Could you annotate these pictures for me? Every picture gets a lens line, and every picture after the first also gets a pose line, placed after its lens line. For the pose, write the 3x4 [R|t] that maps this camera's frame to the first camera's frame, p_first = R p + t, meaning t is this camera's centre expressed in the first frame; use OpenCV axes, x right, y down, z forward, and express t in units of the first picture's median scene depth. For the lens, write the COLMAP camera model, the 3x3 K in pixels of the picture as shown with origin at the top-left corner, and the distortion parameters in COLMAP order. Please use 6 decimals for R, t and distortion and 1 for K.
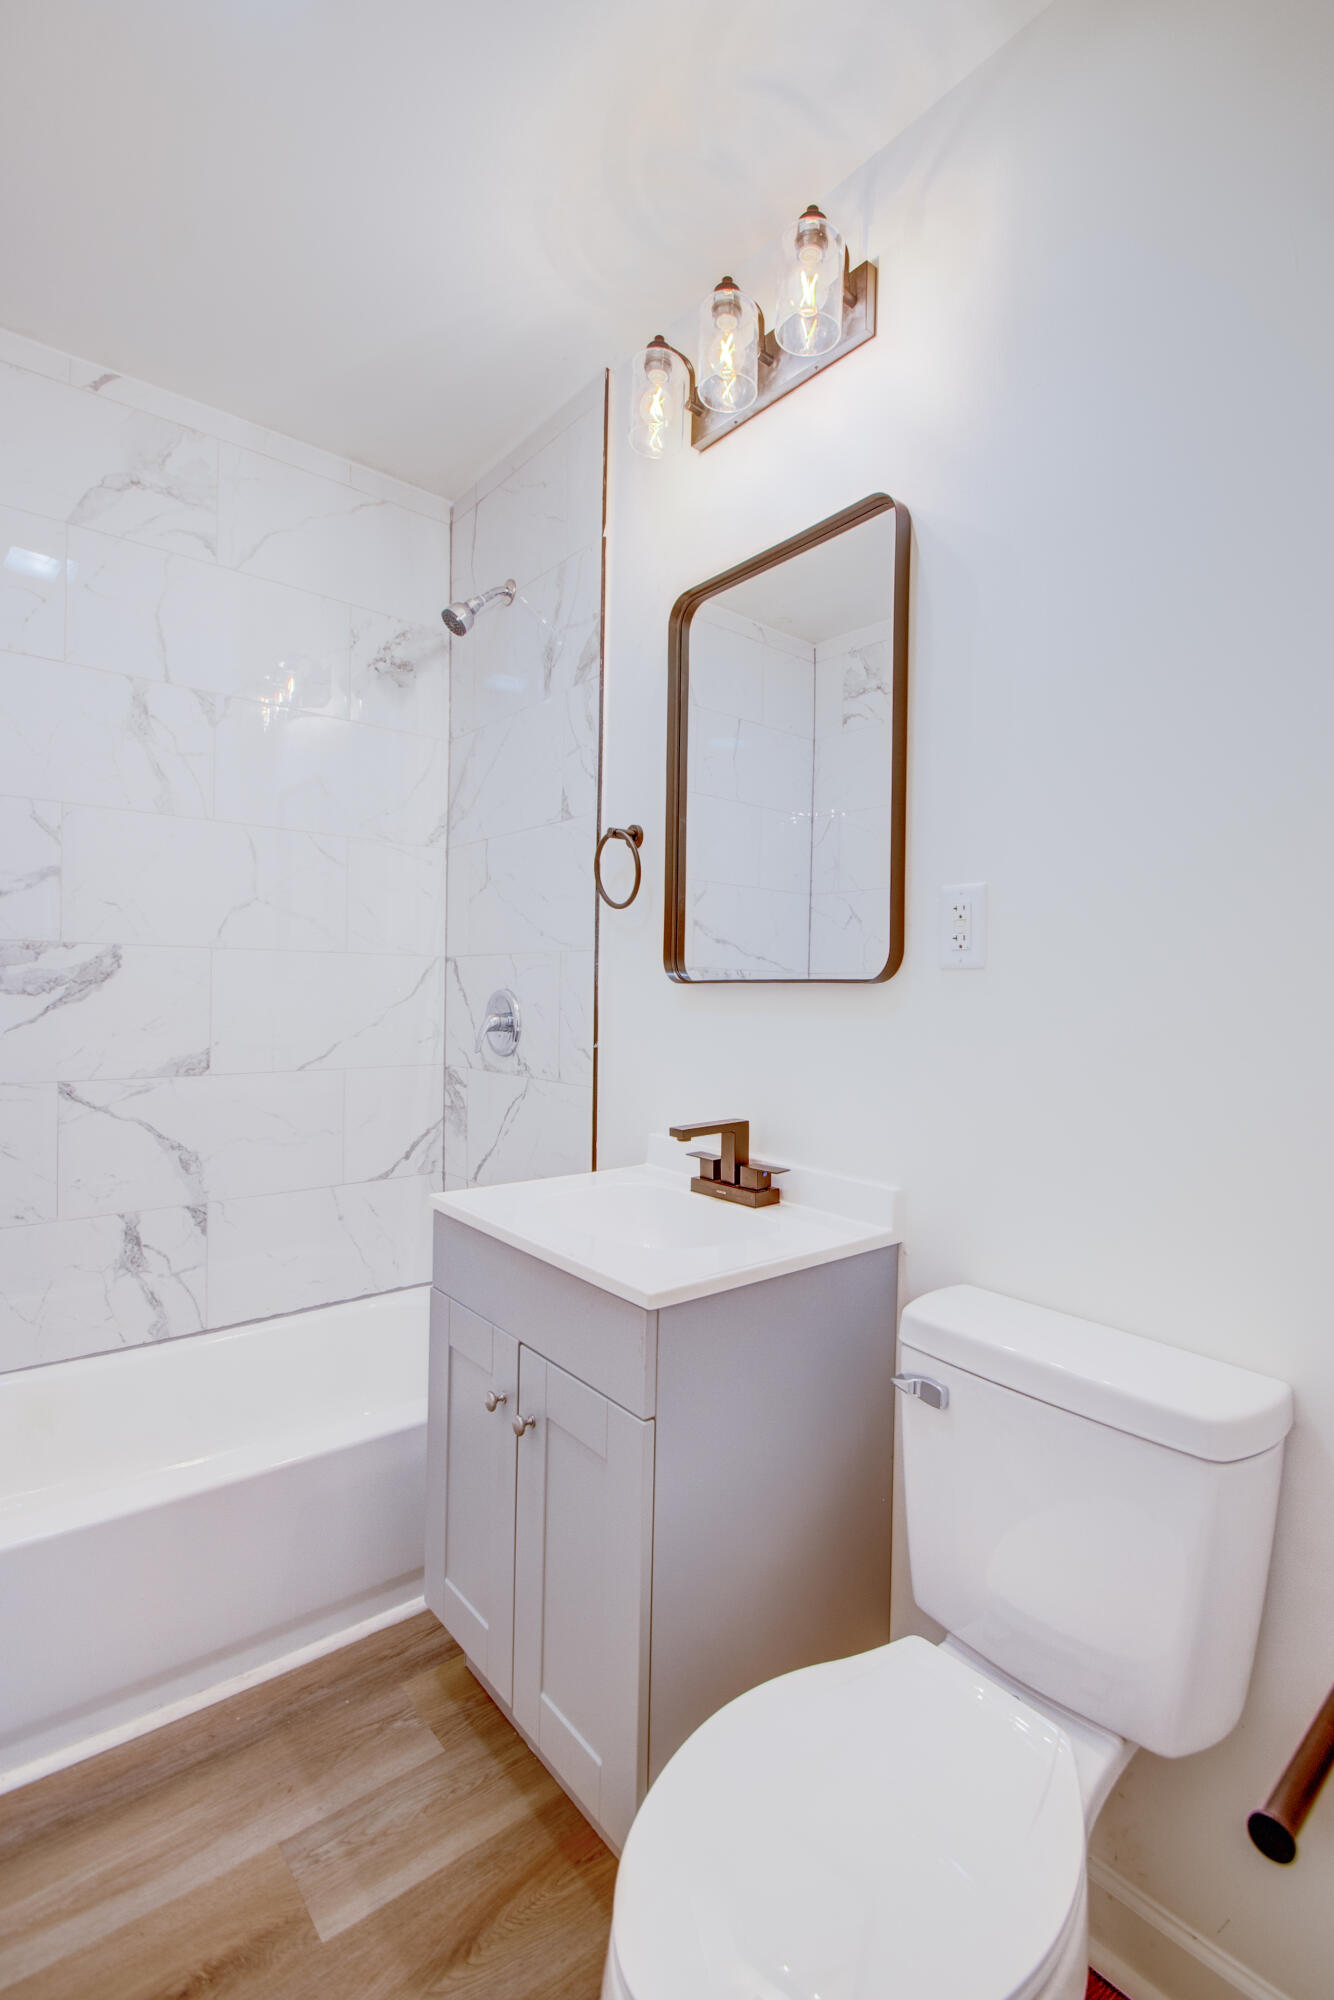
lens RADIAL K [[881.8, 0, 679.8], [0, 881.8, 997.3], [0, 0, 1]] dist [-0.007754, -0.007010]
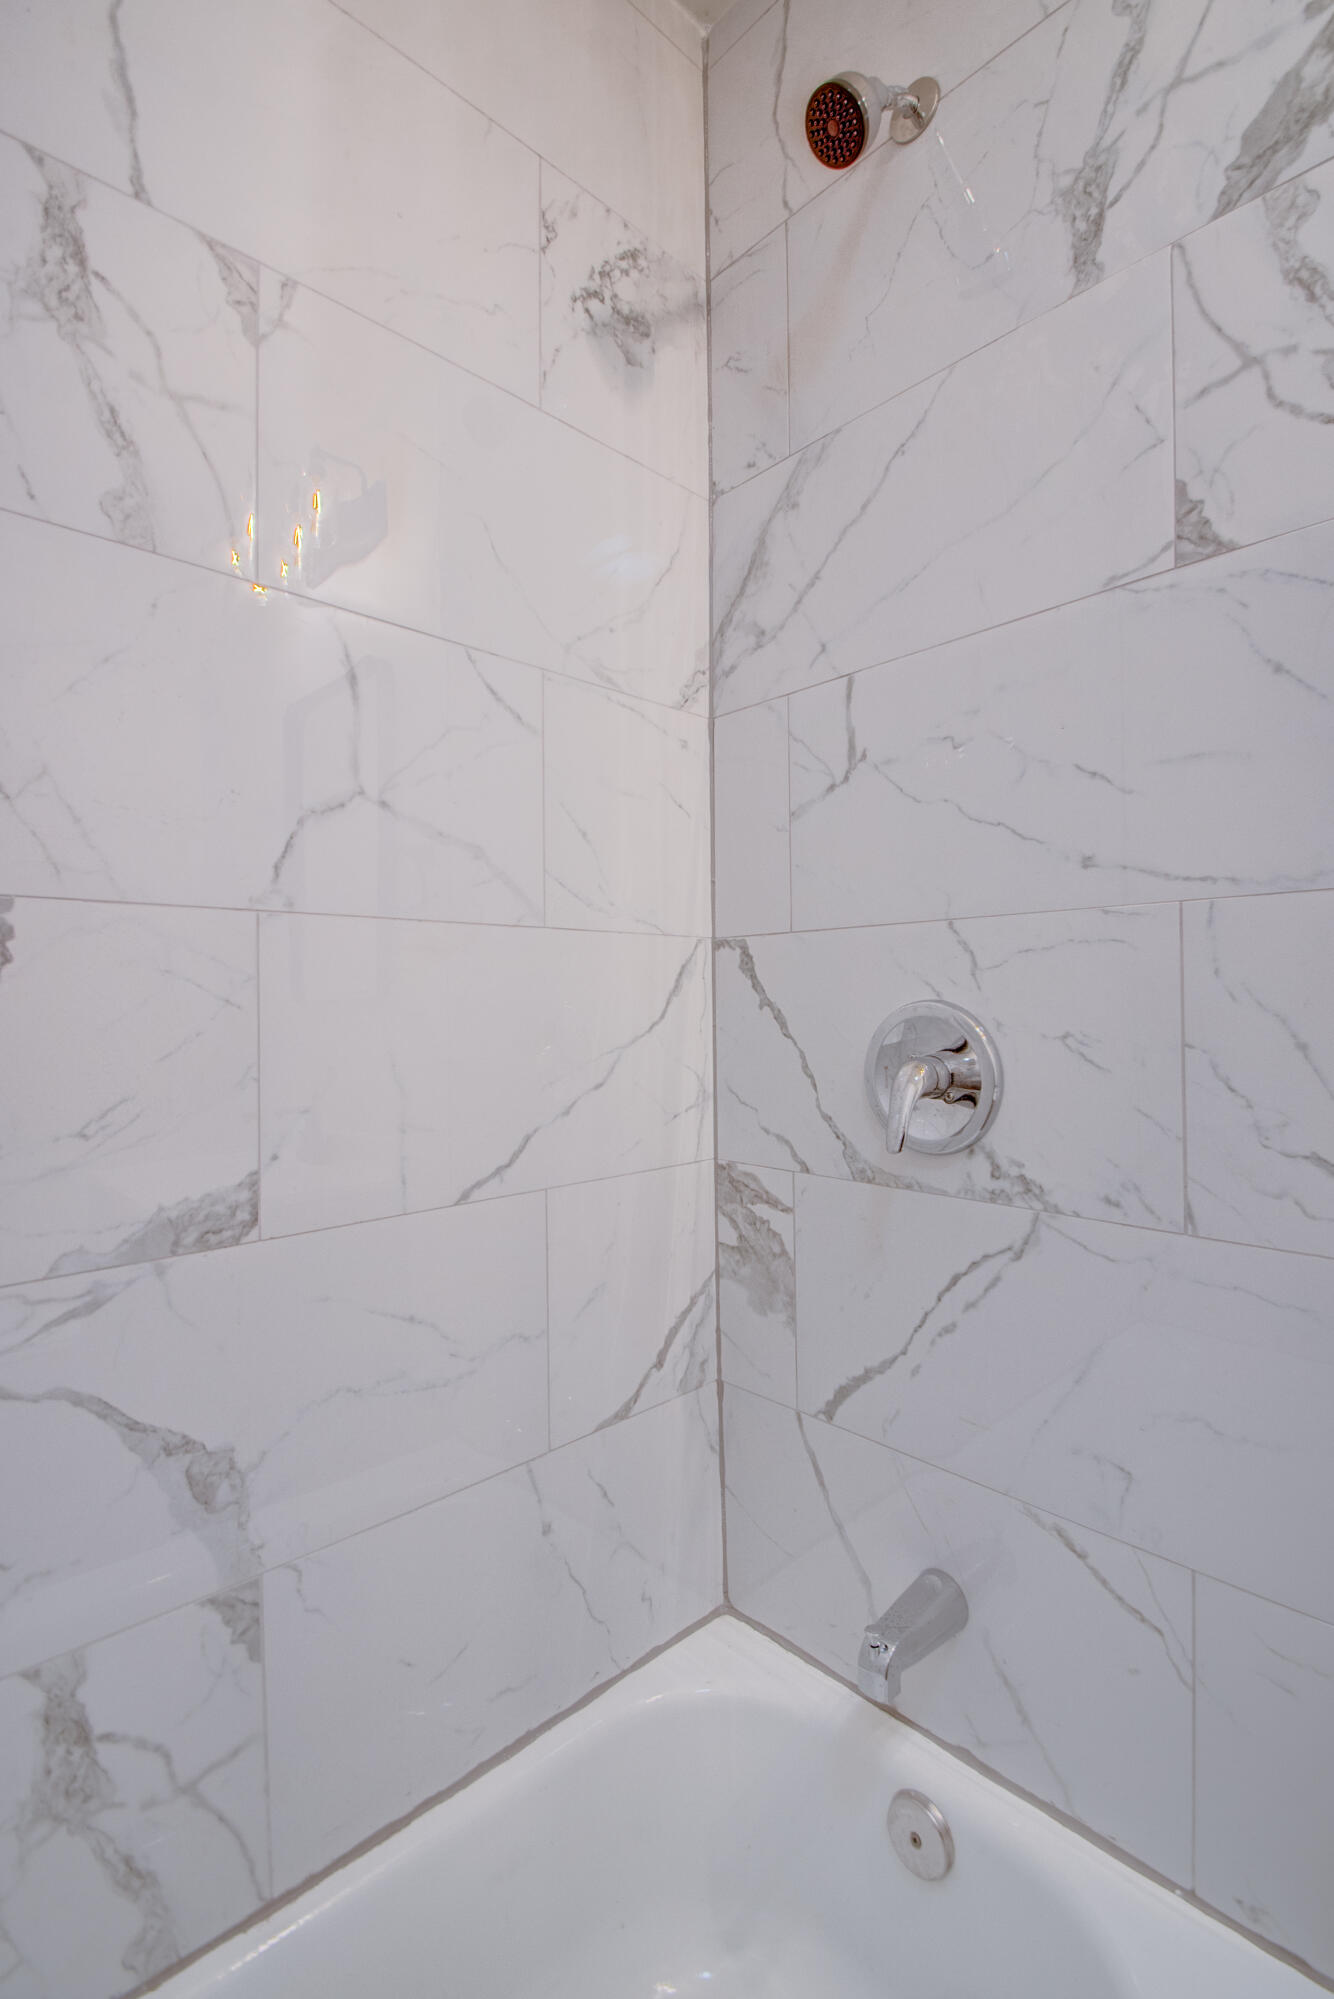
lens RADIAL K [[881.3, 0, 662.3], [0, 881.3, 998.9], [0, 0, 1]] dist [-0.007754, -0.007010]
pose [[0.998482, -0.024686, 0.049236, -0.361453], [0.025298, 0.999610, -0.011857, -0.008384], [-0.048924, 0.013085, 0.998717, 0.584058]]
